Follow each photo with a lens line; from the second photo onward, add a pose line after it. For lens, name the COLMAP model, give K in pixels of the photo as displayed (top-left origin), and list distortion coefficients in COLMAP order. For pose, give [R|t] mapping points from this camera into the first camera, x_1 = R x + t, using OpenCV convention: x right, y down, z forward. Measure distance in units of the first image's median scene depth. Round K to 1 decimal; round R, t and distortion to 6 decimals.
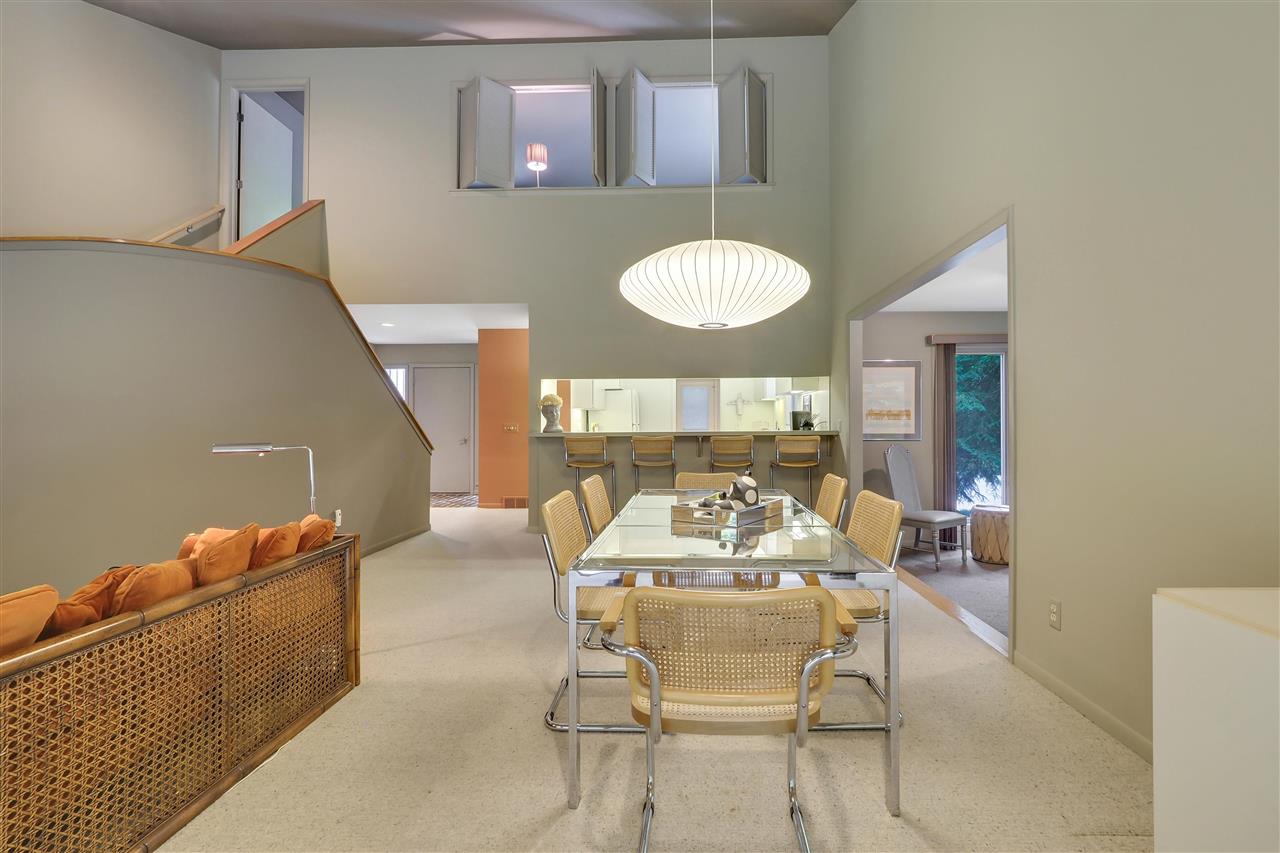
lens RADIAL K [[549.3, 0, 642.4], [0, 549.3, 418.1], [0, 0, 1]] dist [-0.002459, -0.000058]
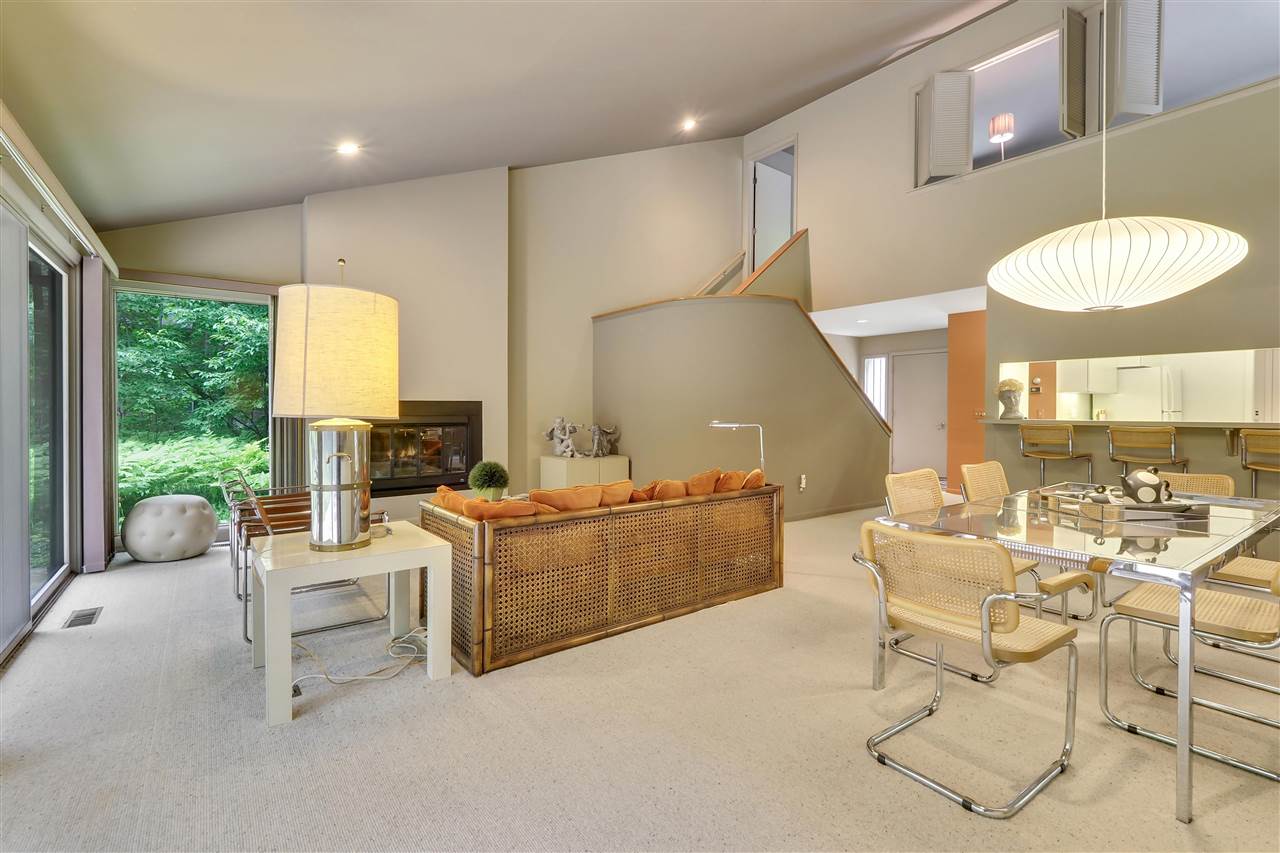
lens RADIAL K [[567.9, 0, 637.0], [0, 567.9, 418.0], [0, 0, 1]] dist [-0.006161, -0.000502]
pose [[0.623033, 0.019870, -0.781943, 0.207286], [0.001832, 0.999637, 0.026862, -0.003796], [0.782193, -0.018168, 0.622771, -0.118669]]
